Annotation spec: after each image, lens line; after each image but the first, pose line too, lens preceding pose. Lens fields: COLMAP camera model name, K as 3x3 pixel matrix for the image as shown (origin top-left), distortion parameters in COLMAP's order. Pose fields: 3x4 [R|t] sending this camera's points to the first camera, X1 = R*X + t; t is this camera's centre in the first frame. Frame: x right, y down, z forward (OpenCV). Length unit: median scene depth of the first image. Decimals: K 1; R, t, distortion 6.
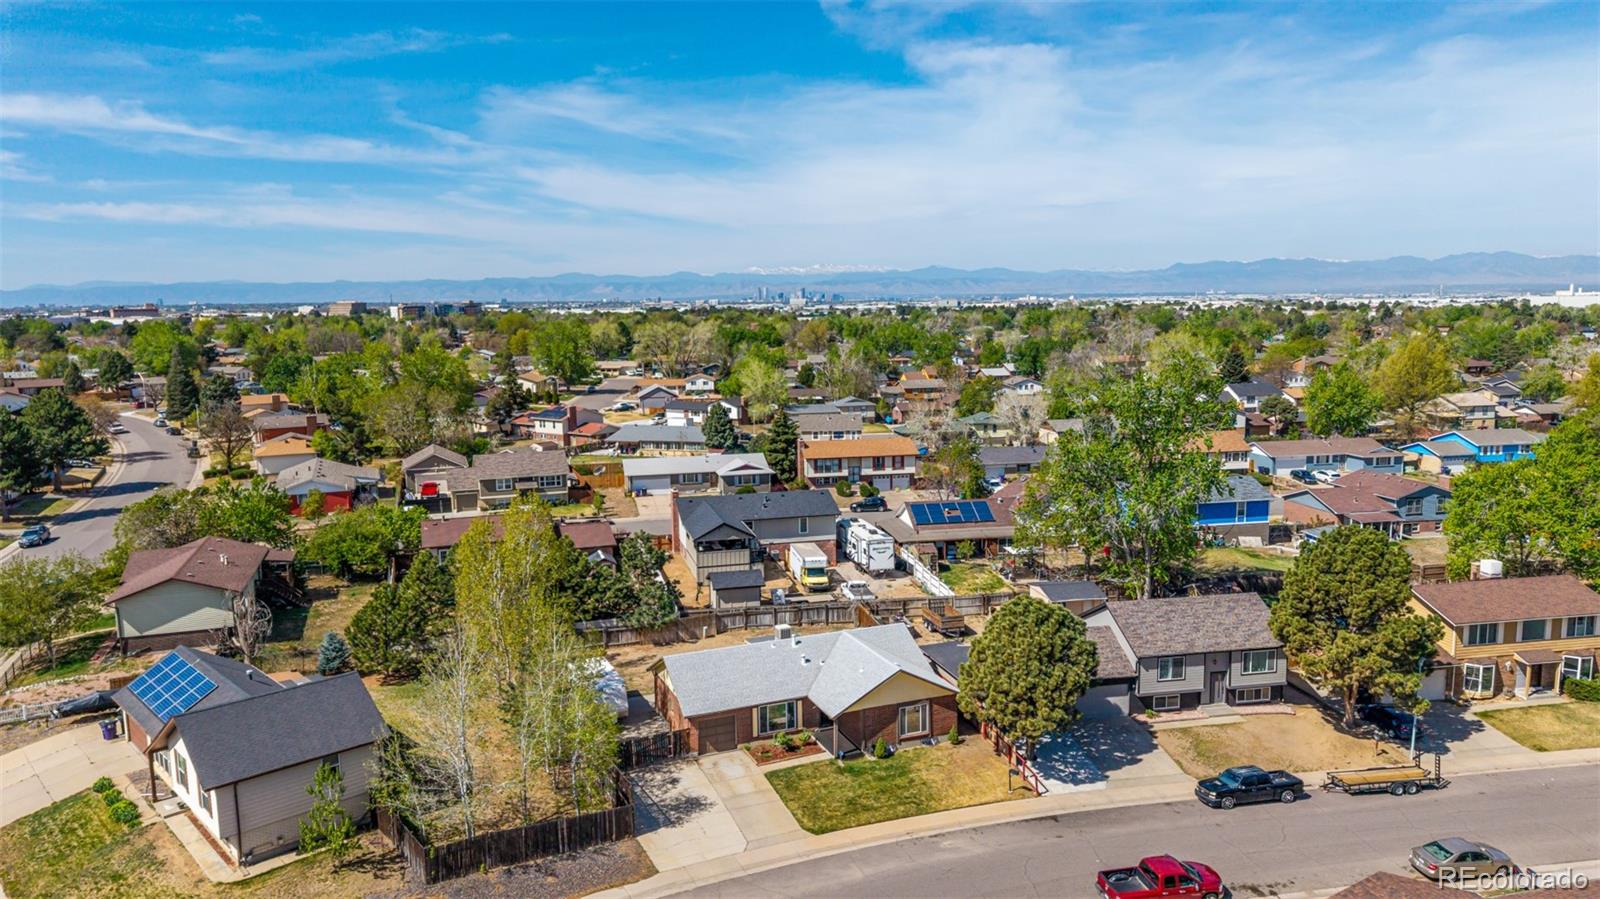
lens RADIAL K [[1192.9, 0, 836.6], [0, 1192.9, 516.0], [0, 0, 1]] dist [0.040417, -0.042810]
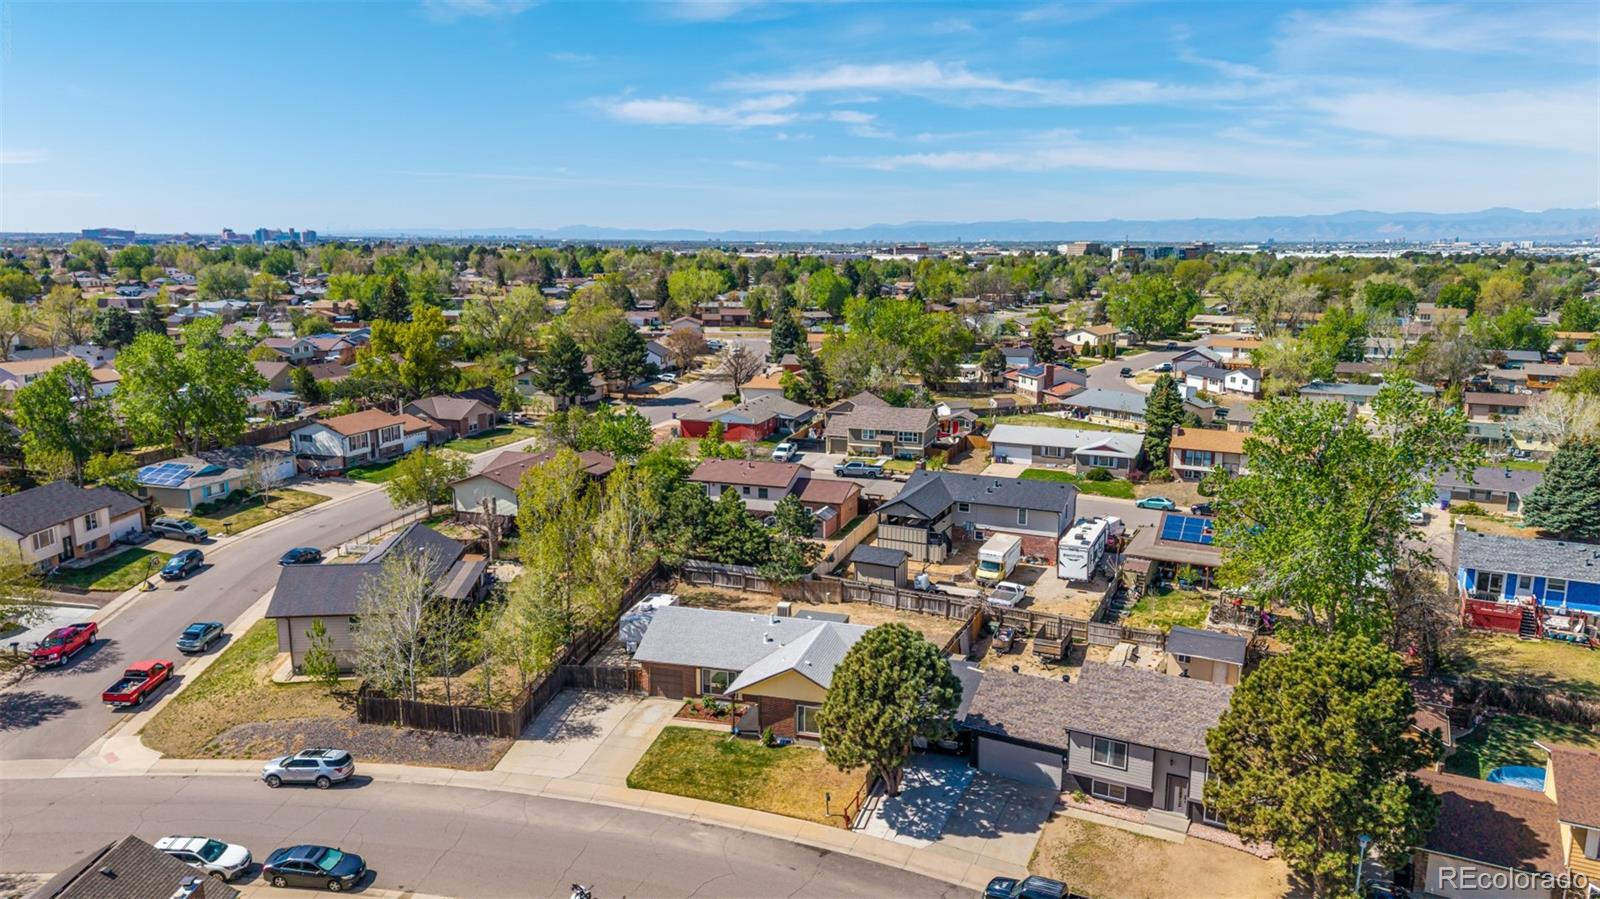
lens RADIAL K [[1161.9, 0, 753.0], [0, 1161.9, 513.6], [0, 0, 1]] dist [0.047840, -0.039603]
pose [[0.744729, 0.168451, -0.645758, 0.310996], [-0.131429, 0.985690, 0.105552, -0.048532], [0.654297, 0.006264, 0.756211, 0.110295]]
